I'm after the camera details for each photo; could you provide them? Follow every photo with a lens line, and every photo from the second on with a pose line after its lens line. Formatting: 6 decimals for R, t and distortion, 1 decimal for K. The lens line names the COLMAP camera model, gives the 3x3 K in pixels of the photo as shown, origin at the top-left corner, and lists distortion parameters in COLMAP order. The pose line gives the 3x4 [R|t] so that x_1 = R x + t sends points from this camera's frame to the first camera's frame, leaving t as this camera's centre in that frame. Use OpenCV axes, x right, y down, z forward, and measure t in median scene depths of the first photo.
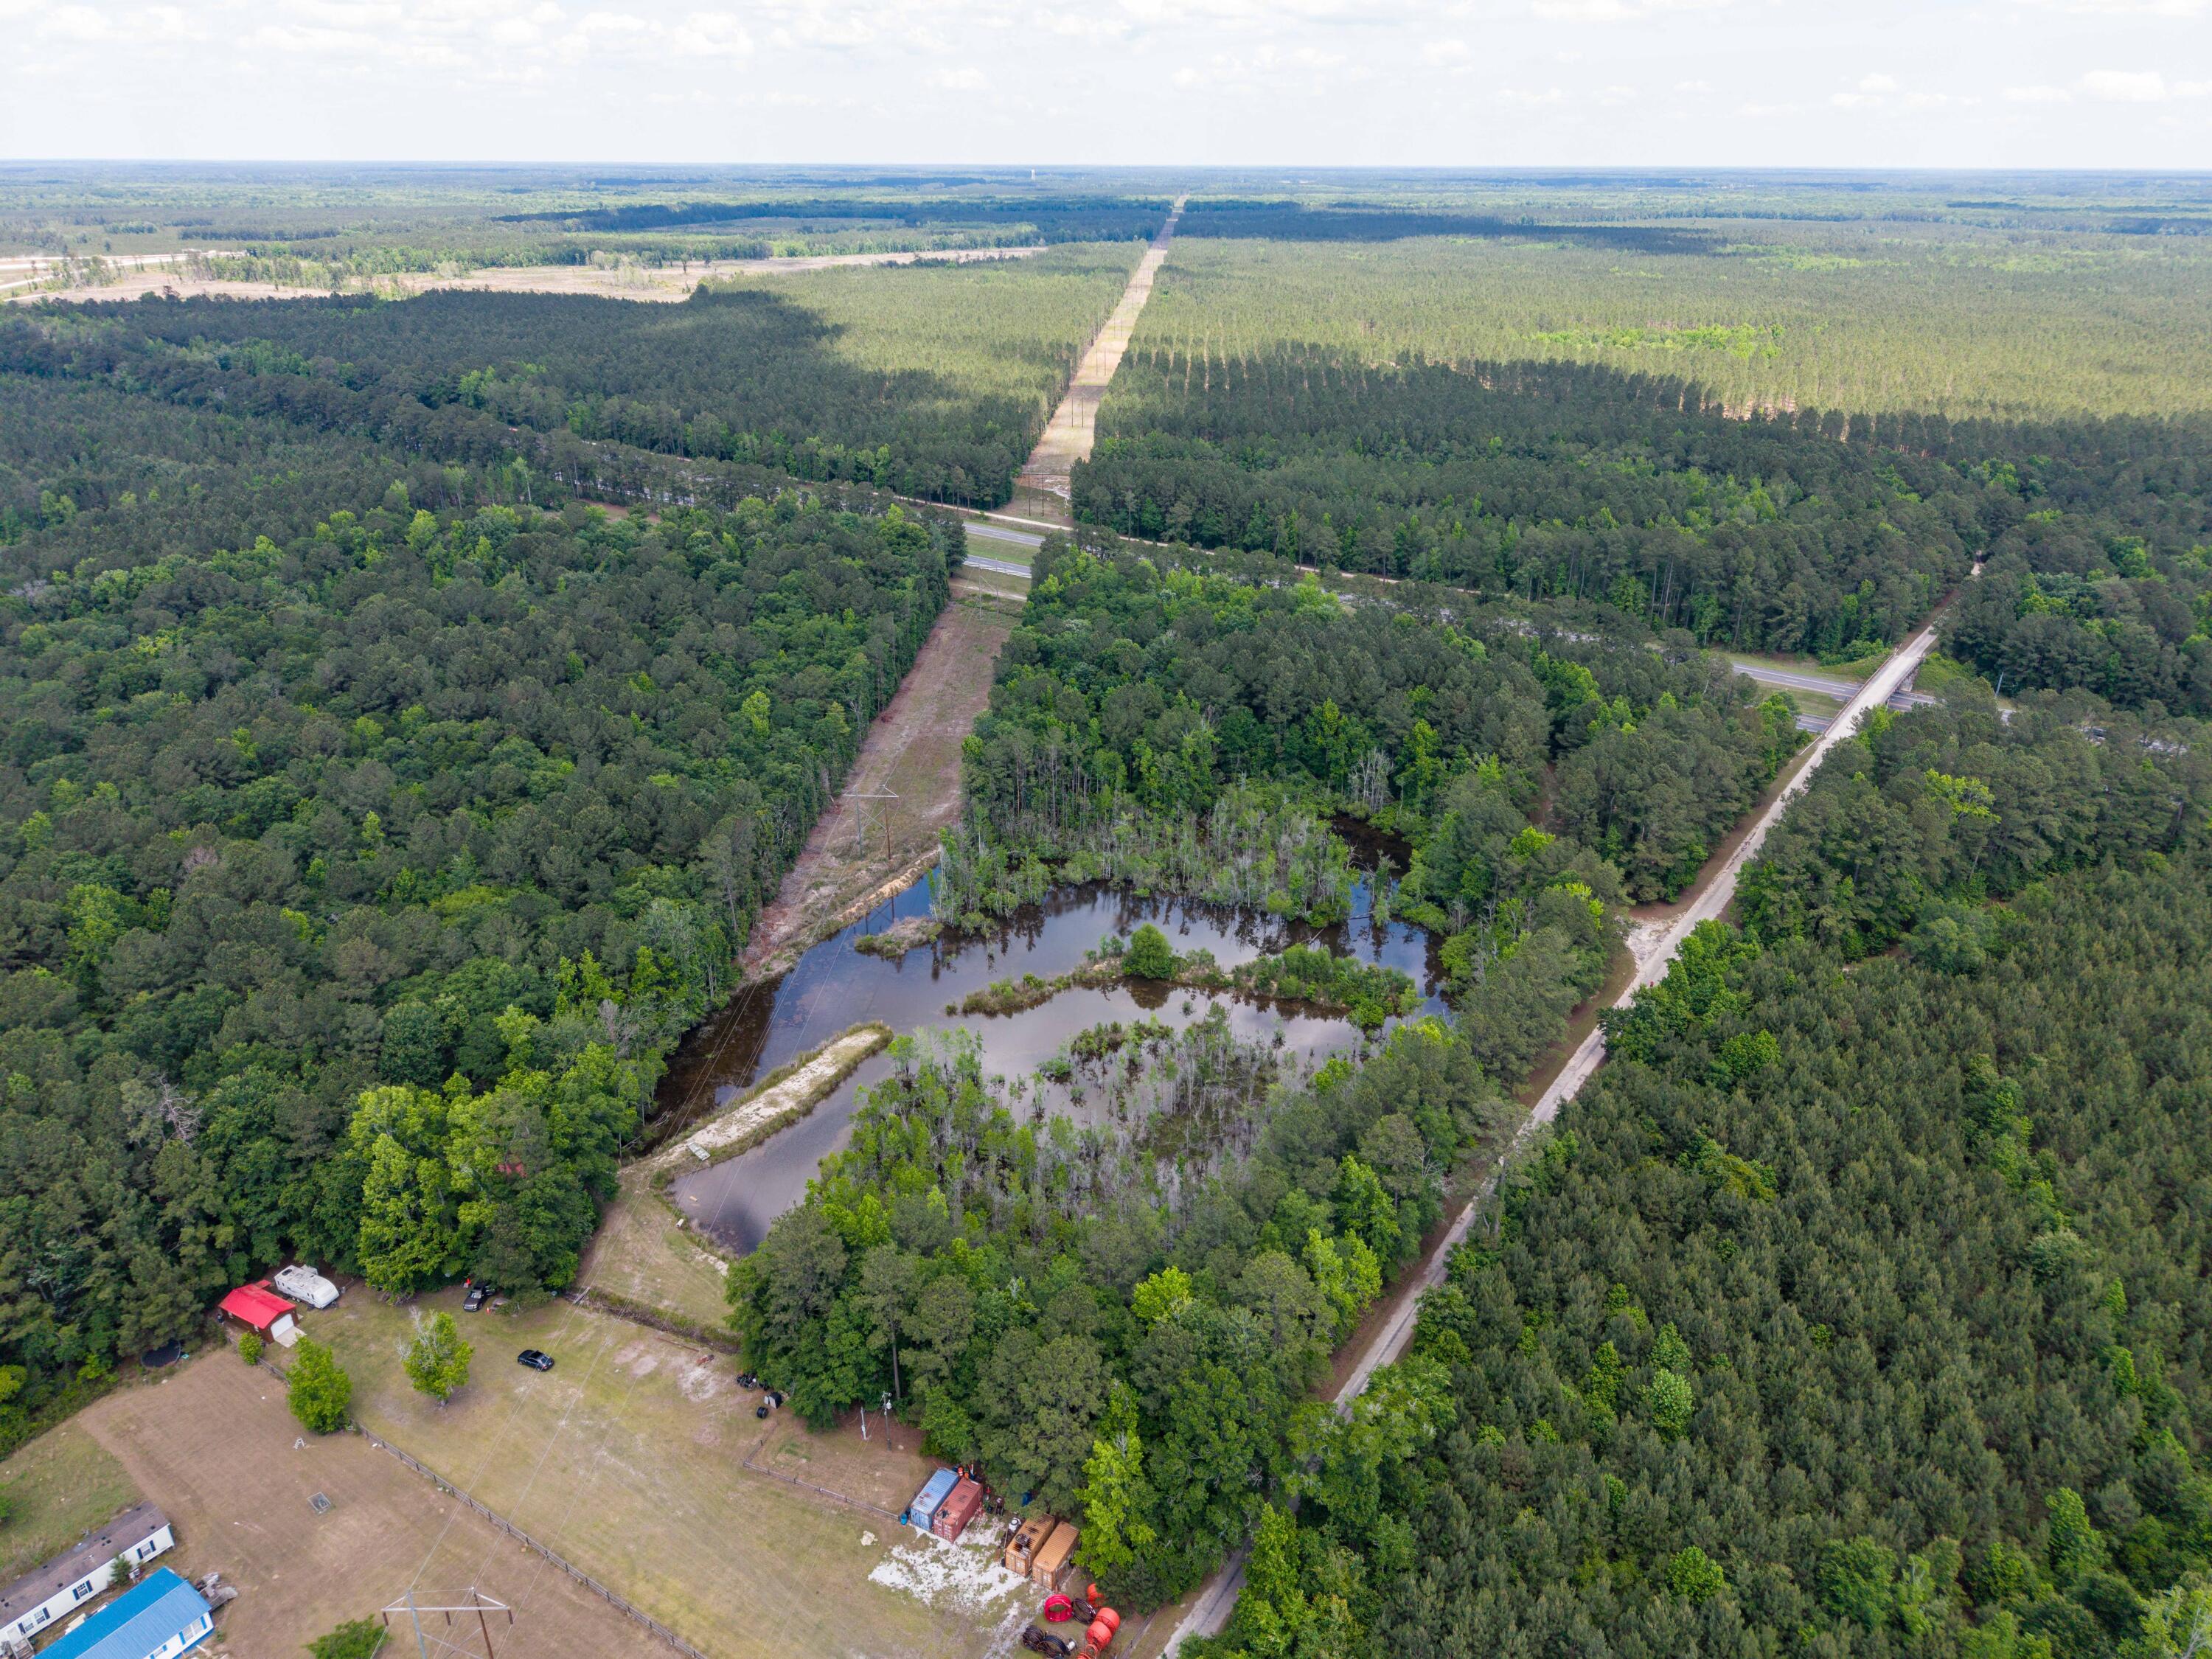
lens RADIAL K [[1490.7, 0, 1106.0], [0, 1490.7, 829.5], [0, 0, 1]] dist [0.022228, -0.019827]
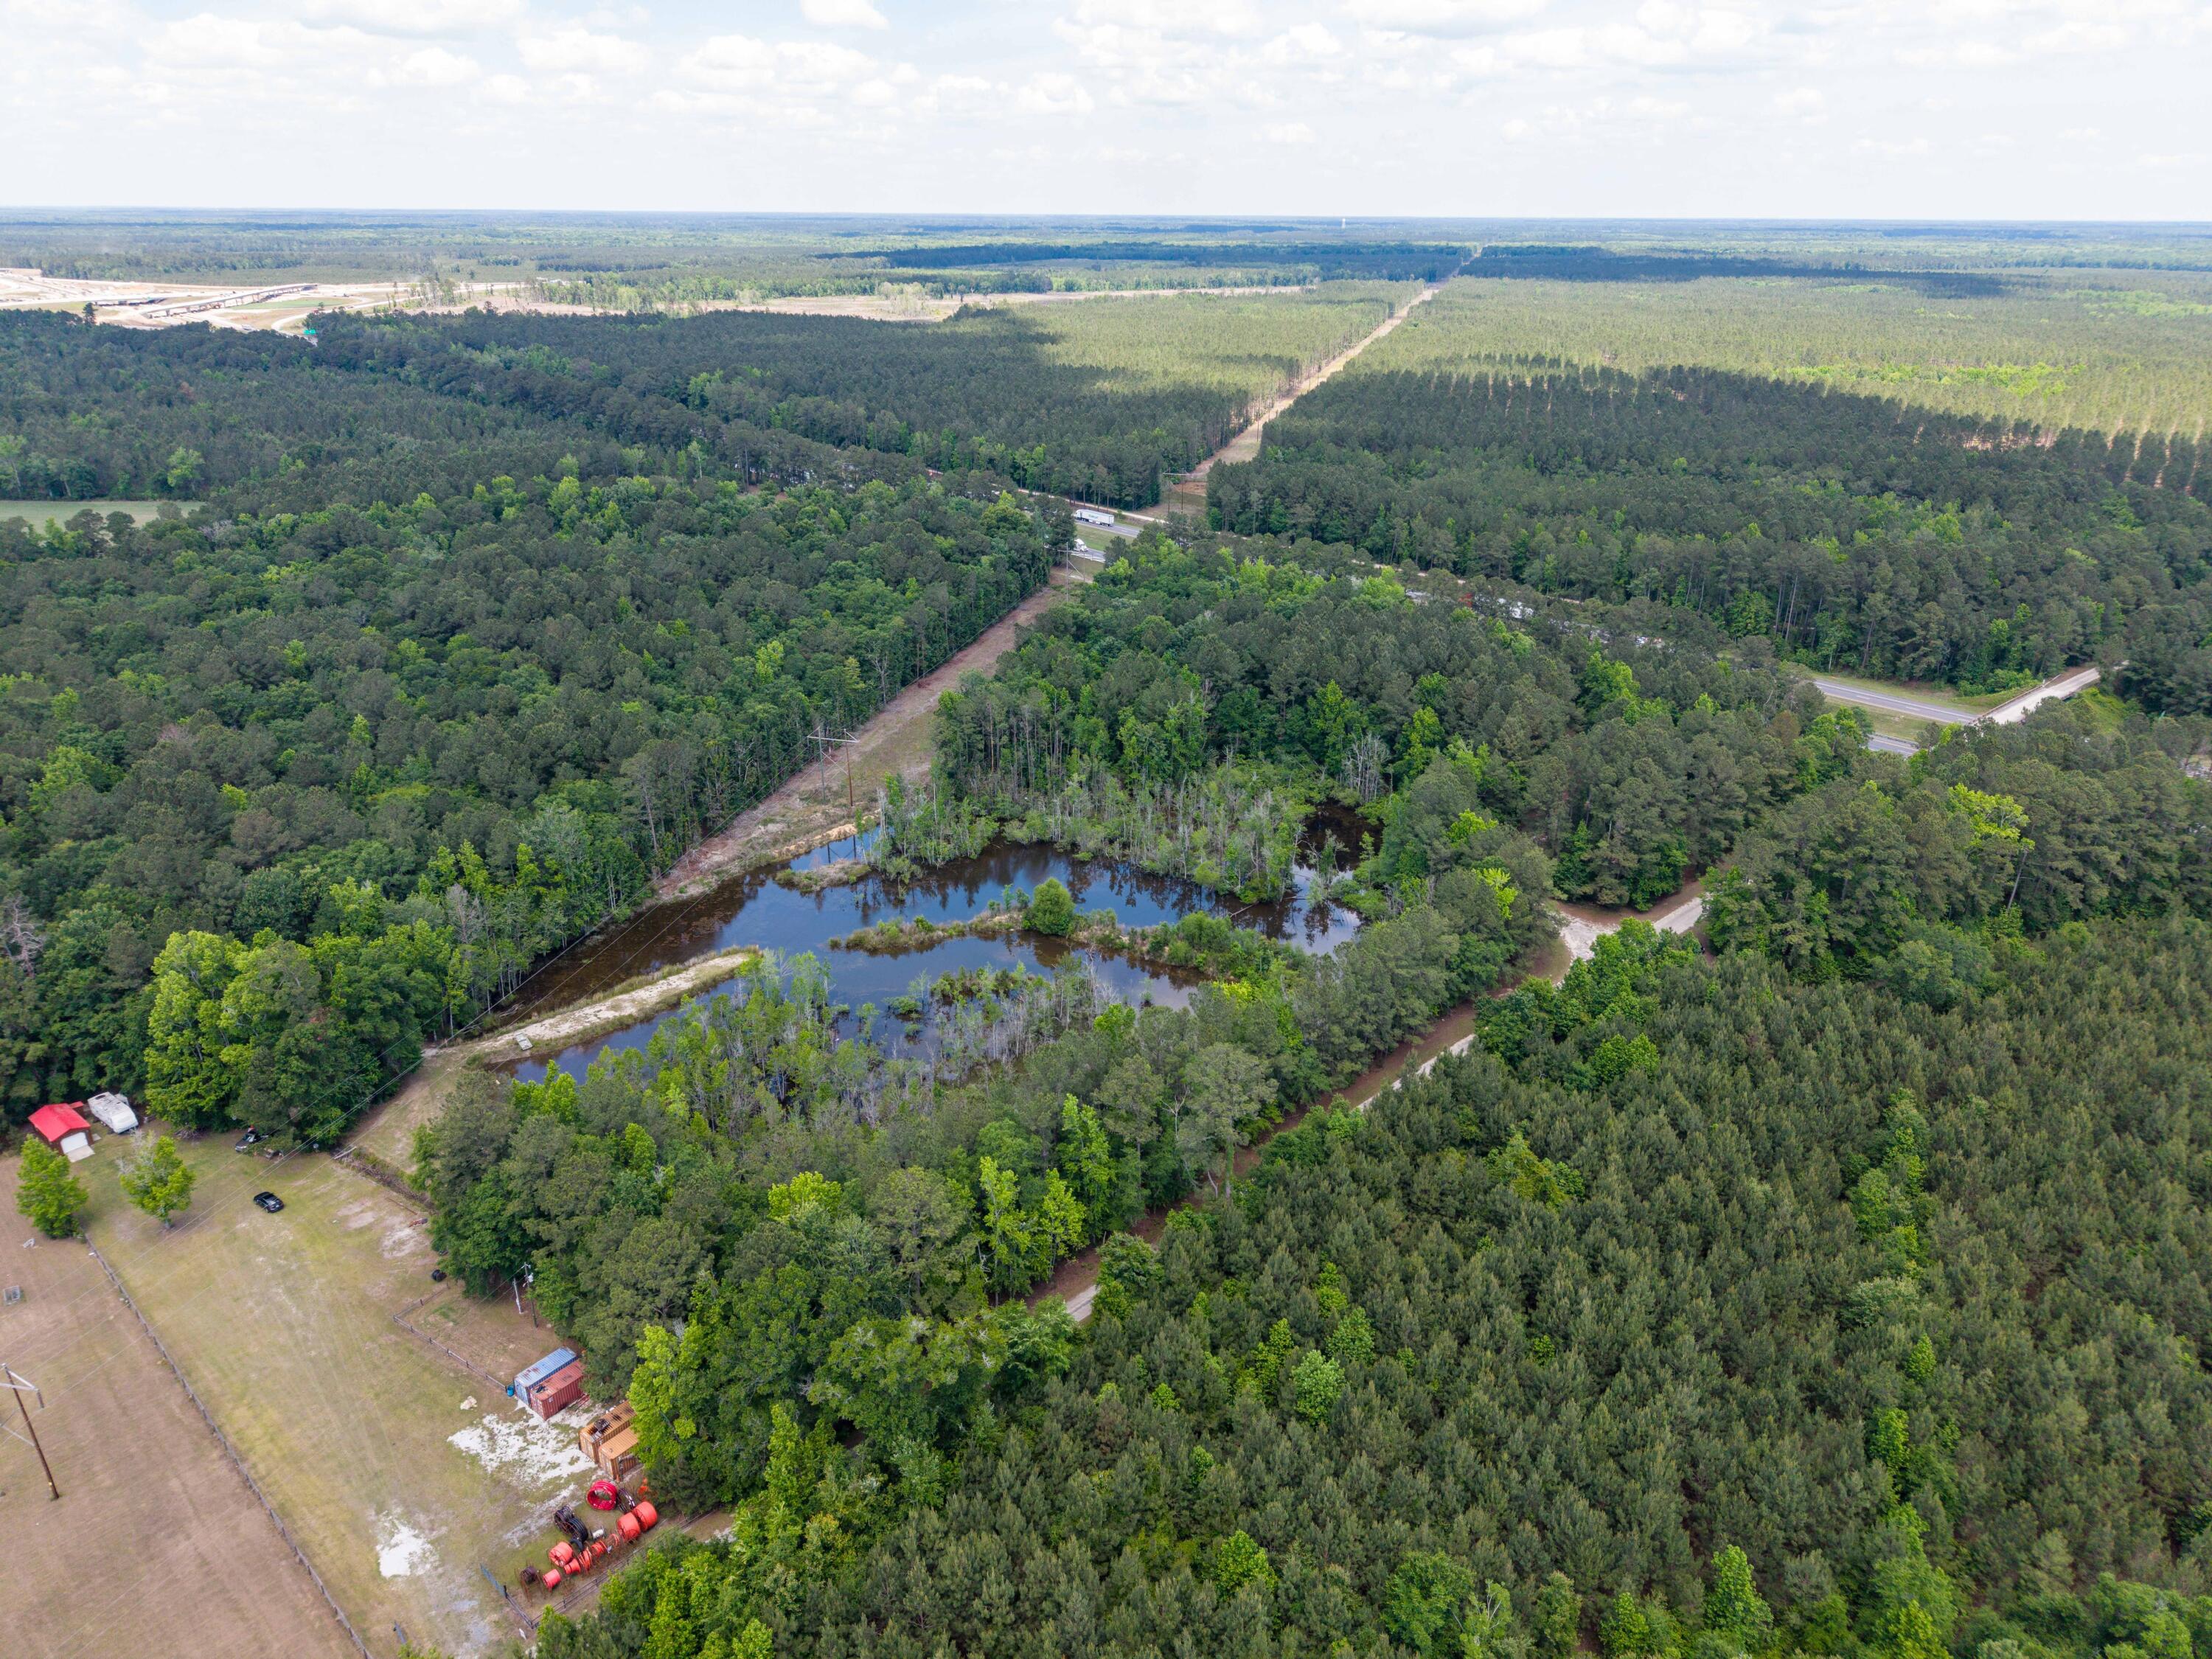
lens RADIAL K [[1490.7, 0, 1106.0], [0, 1490.7, 829.5], [0, 0, 1]] dist [0.022228, -0.019827]
pose [[0.980022, 0.078800, -0.182613, 0.194614], [-0.084268, 0.996192, -0.022364, 0.041485], [0.180156, 0.037306, 0.982930, 0.046212]]
